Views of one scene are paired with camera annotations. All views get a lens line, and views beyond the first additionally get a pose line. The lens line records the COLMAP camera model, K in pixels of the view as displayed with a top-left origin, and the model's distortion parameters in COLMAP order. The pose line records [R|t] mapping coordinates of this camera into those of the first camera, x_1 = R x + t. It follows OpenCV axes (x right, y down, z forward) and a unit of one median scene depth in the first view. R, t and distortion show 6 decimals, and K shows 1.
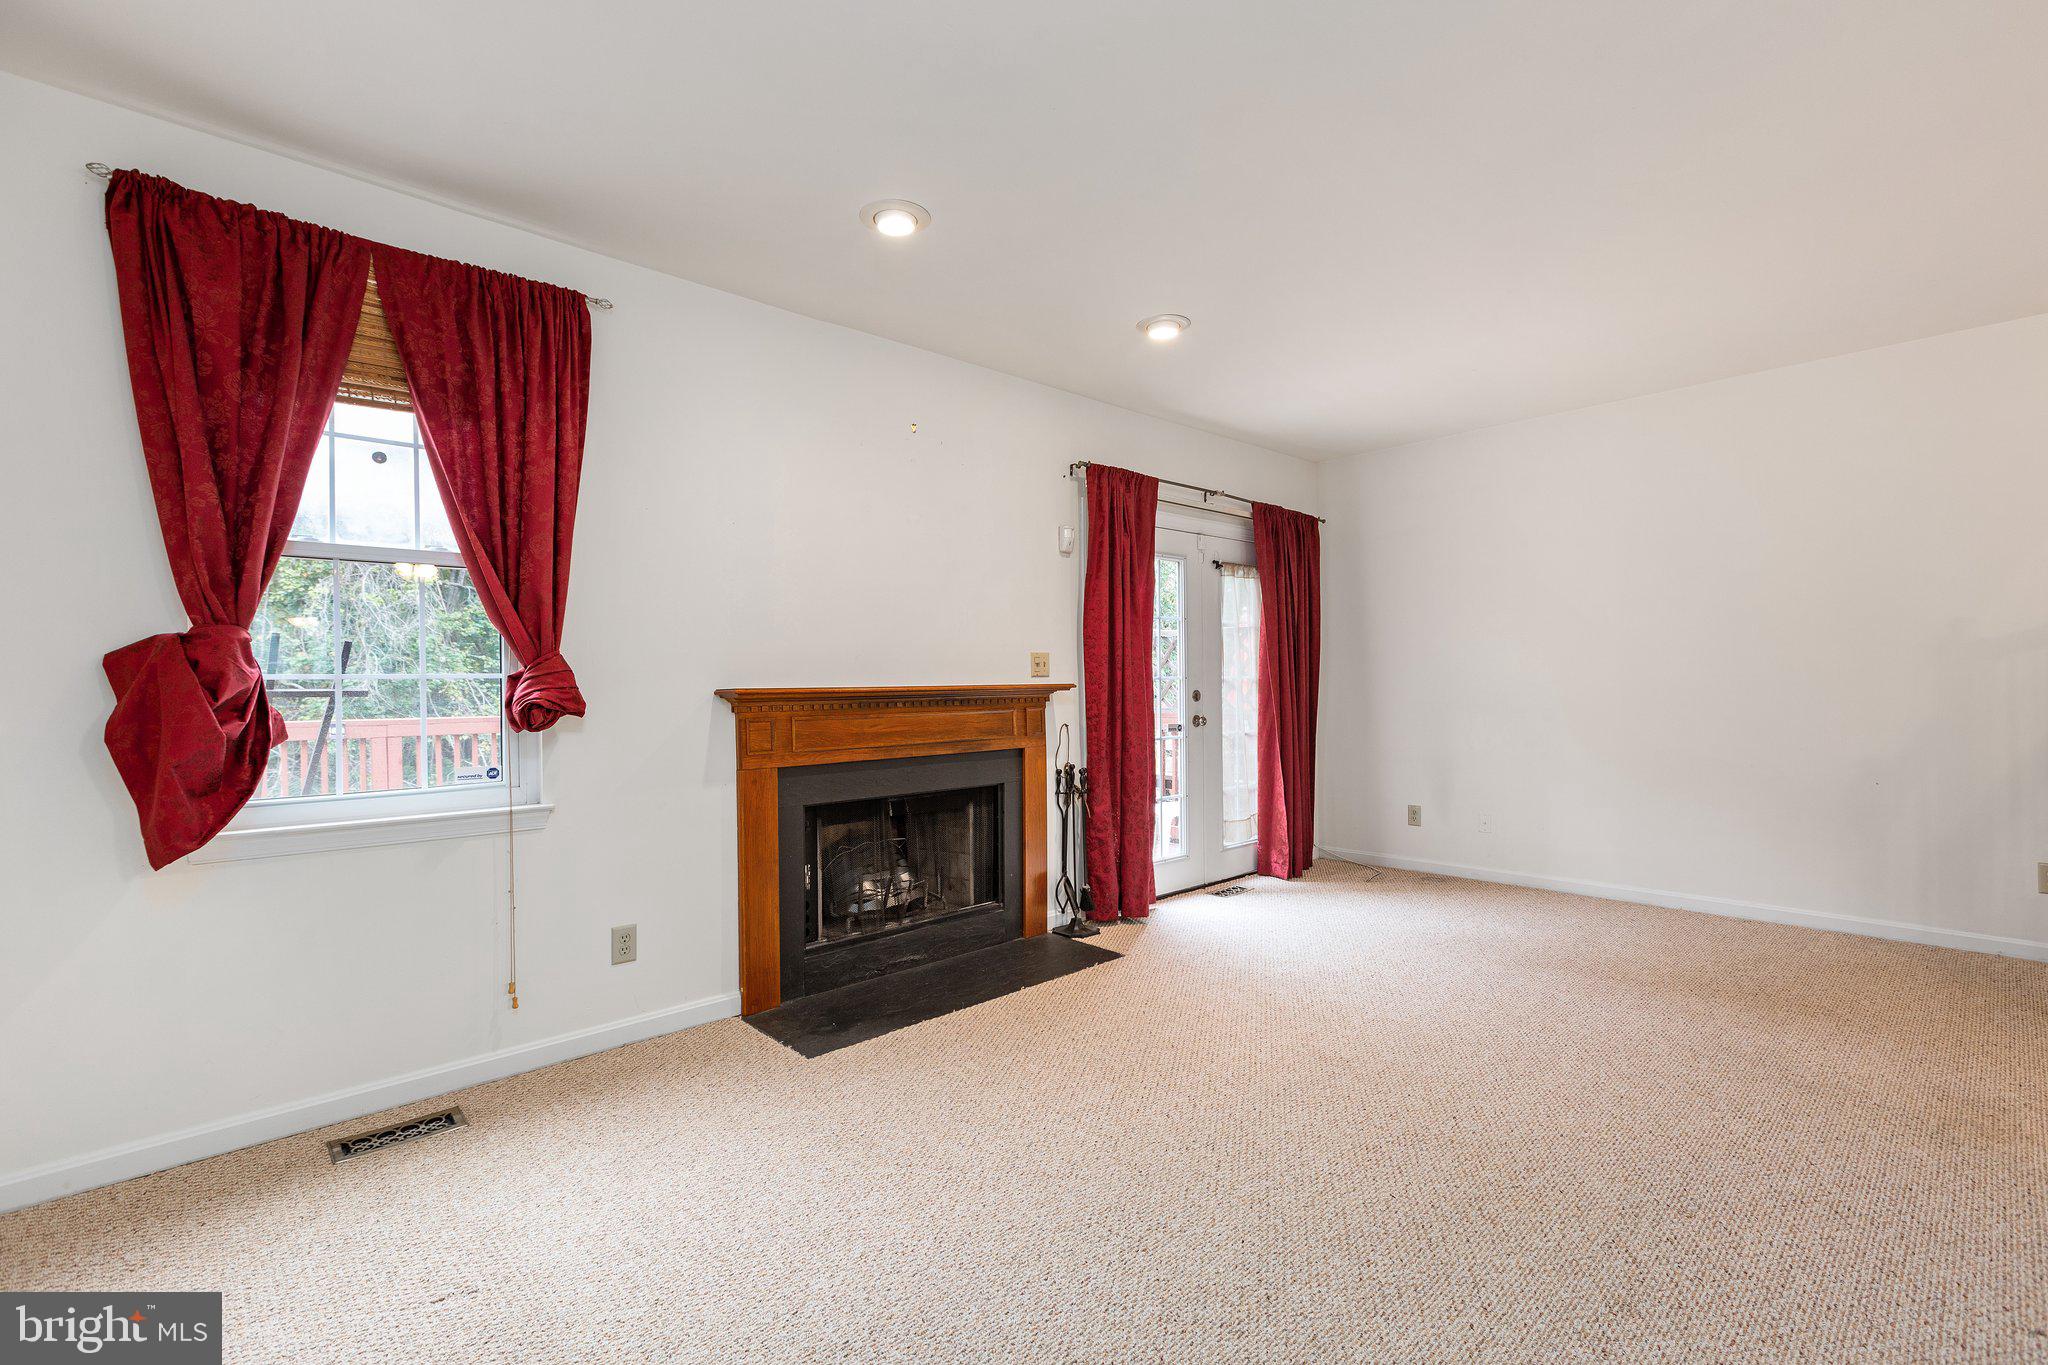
lens RADIAL K [[906.2, 0, 1025.4], [0, 906.2, 689.1], [0, 0, 1]] dist [-0.003096, -0.001541]
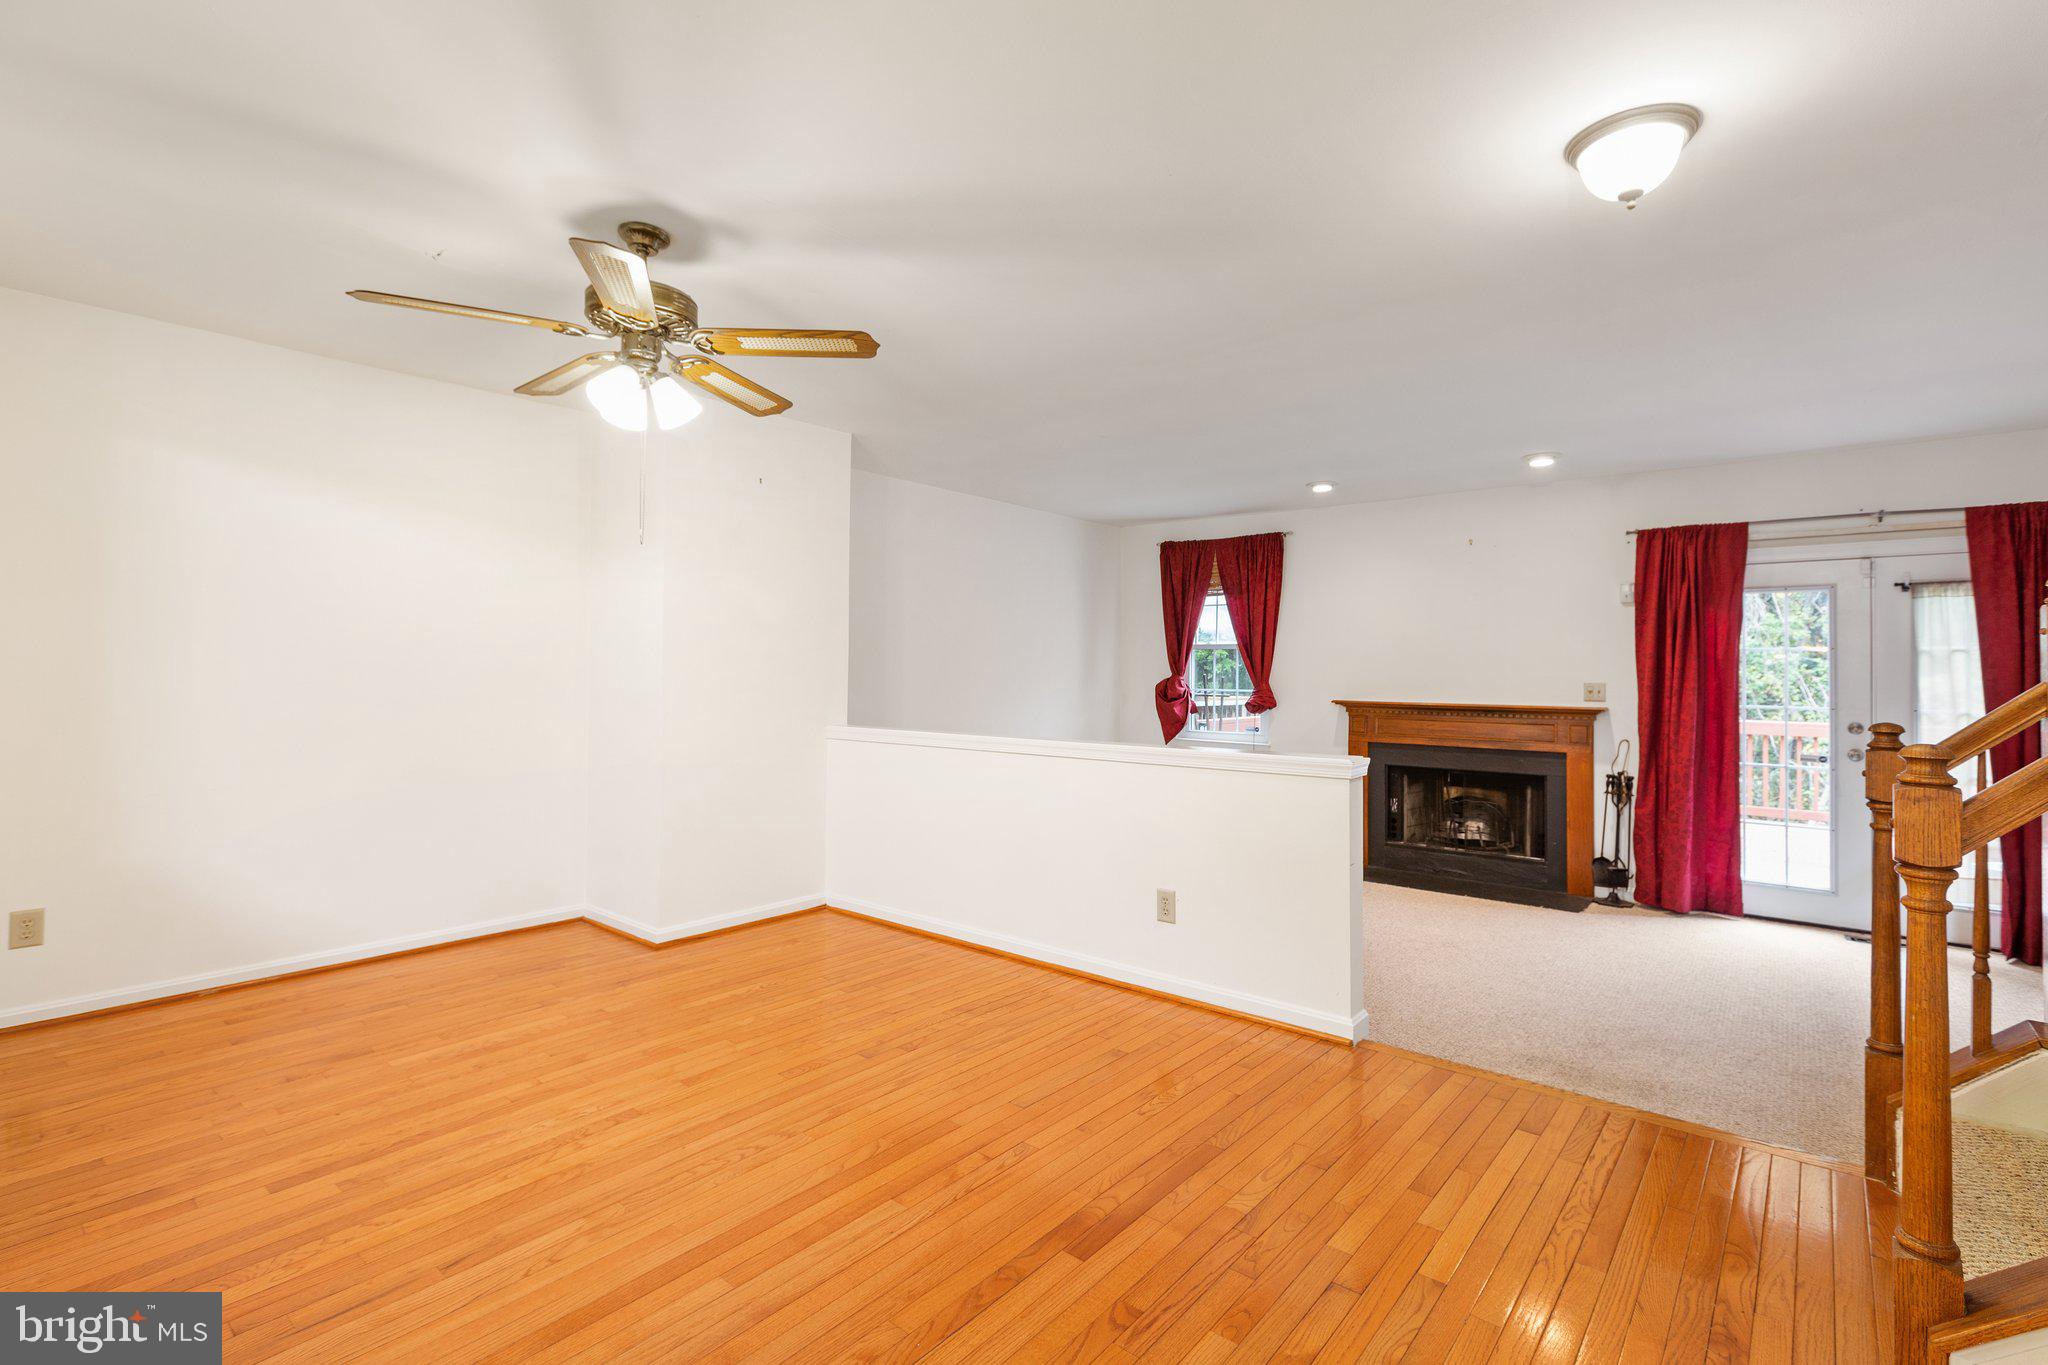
lens RADIAL K [[931.1, 0, 994.1], [0, 931.1, 661.4], [0, 0, 1]] dist [-0.011843, -0.000597]
pose [[0.102366, 0.001618, -0.994745, 1.347964], [-0.019820, 0.999803, -0.000414, -0.057280], [0.994549, 0.019758, 0.102378, -0.001958]]
